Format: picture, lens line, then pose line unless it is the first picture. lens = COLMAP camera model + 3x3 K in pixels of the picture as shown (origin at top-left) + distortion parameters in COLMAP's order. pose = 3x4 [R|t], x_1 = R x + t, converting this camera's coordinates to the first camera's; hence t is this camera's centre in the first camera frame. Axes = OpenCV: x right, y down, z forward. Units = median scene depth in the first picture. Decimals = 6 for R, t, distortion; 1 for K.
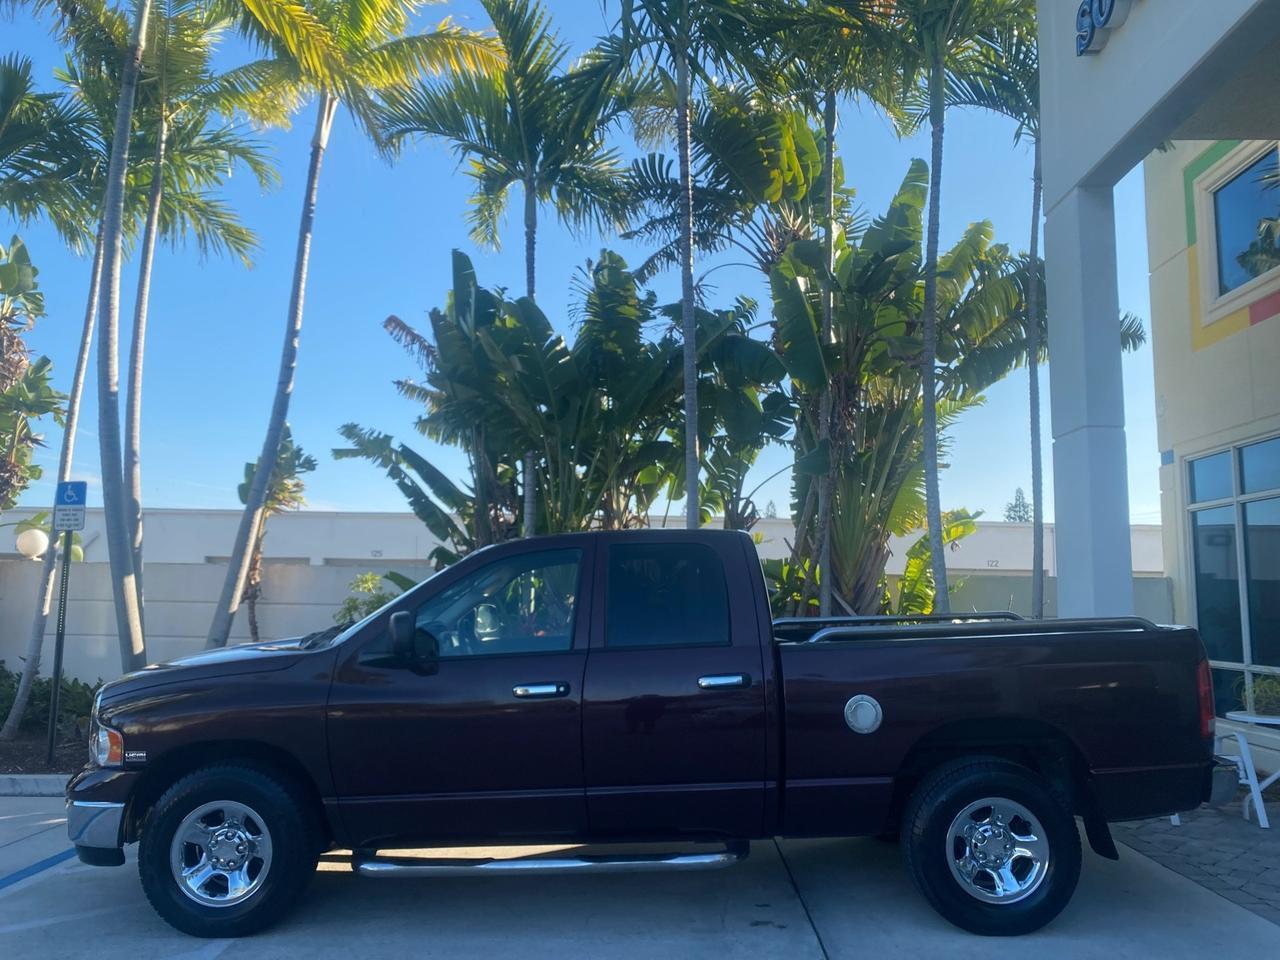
lens RADIAL K [[986.5, 0, 630.7], [0, 986.5, 473.9], [0, 0, 1]] dist [0.010035, -0.009898]
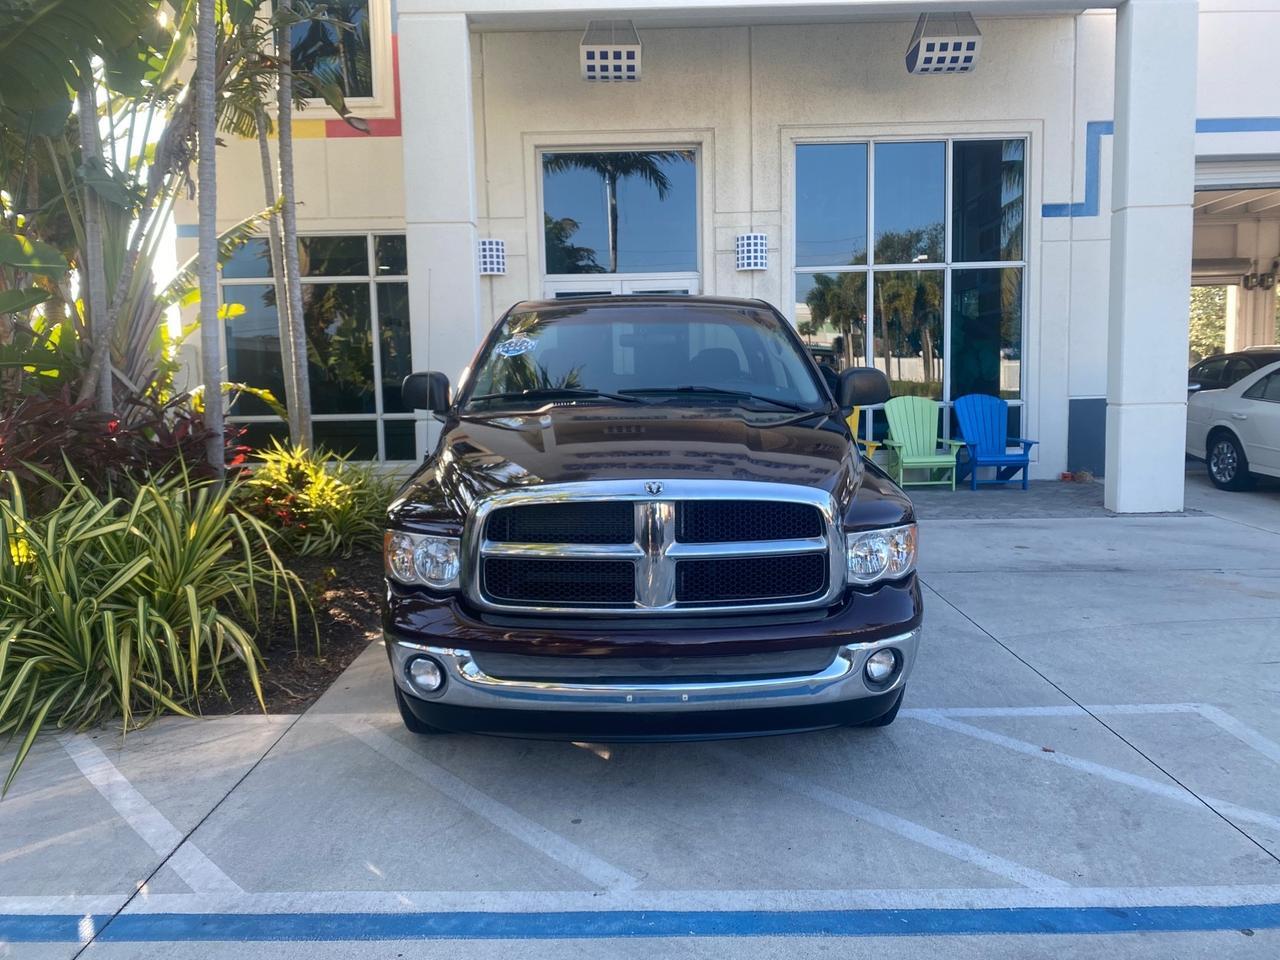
lens RADIAL K [[986.5, 0, 644.4], [0, 986.5, 479.4], [0, 0, 1]] dist [0.010035, -0.009898]
pose [[-0.026846, -0.120200, 0.992387, -0.595473], [-0.108282, 0.987253, 0.116649, 0.074133], [-0.993758, -0.104326, -0.039520, 0.578241]]
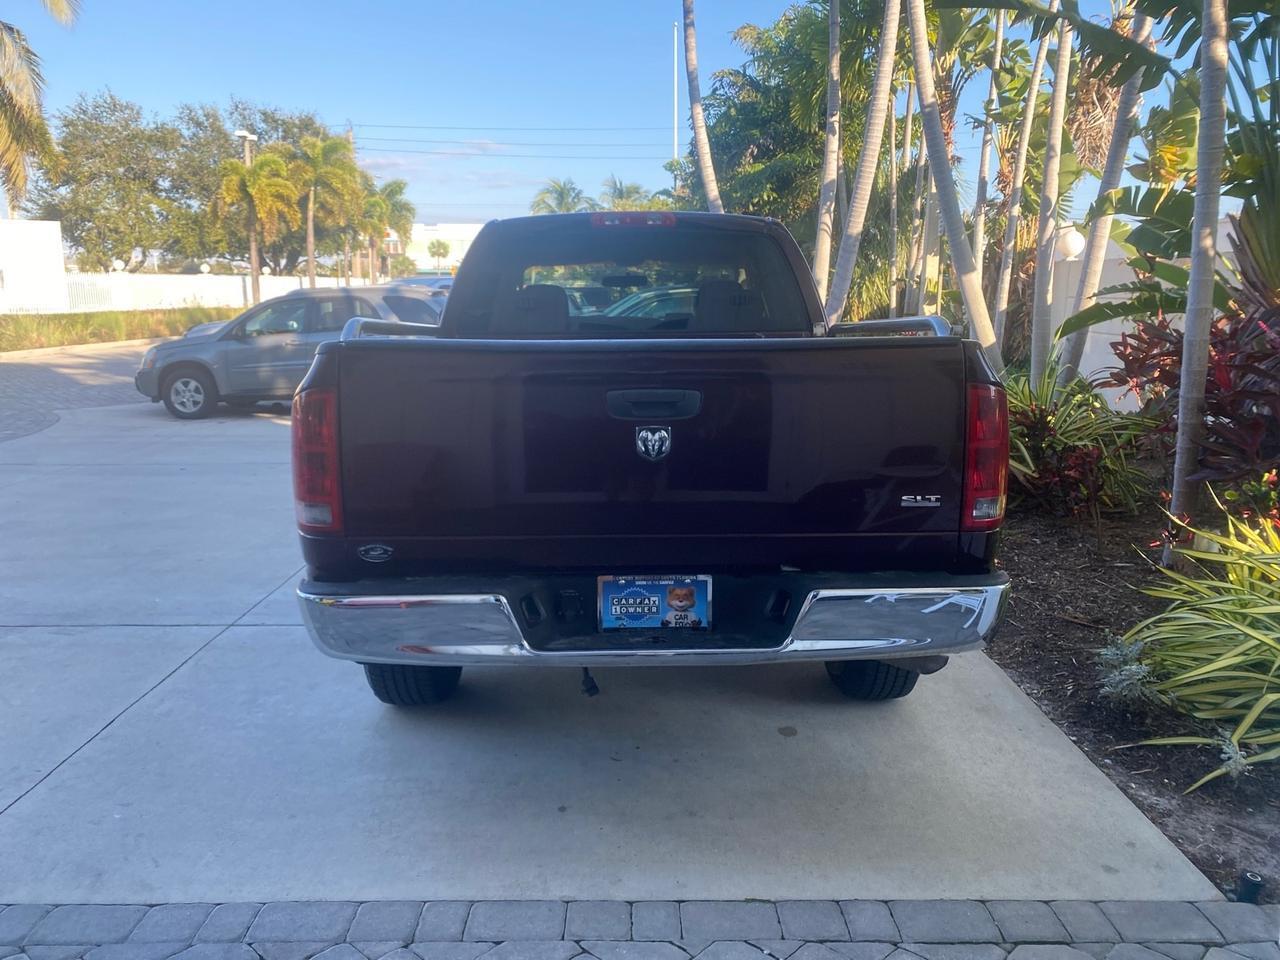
lens RADIAL K [[986.5, 0, 630.0], [0, 986.5, 478.5], [0, 0, 1]] dist [0.010035, -0.009898]
pose [[0.018786, 0.175023, -0.984385, 0.533337], [0.128403, 0.975983, 0.175980, 0.075208], [0.991544, -0.129704, -0.004138, 0.554849]]
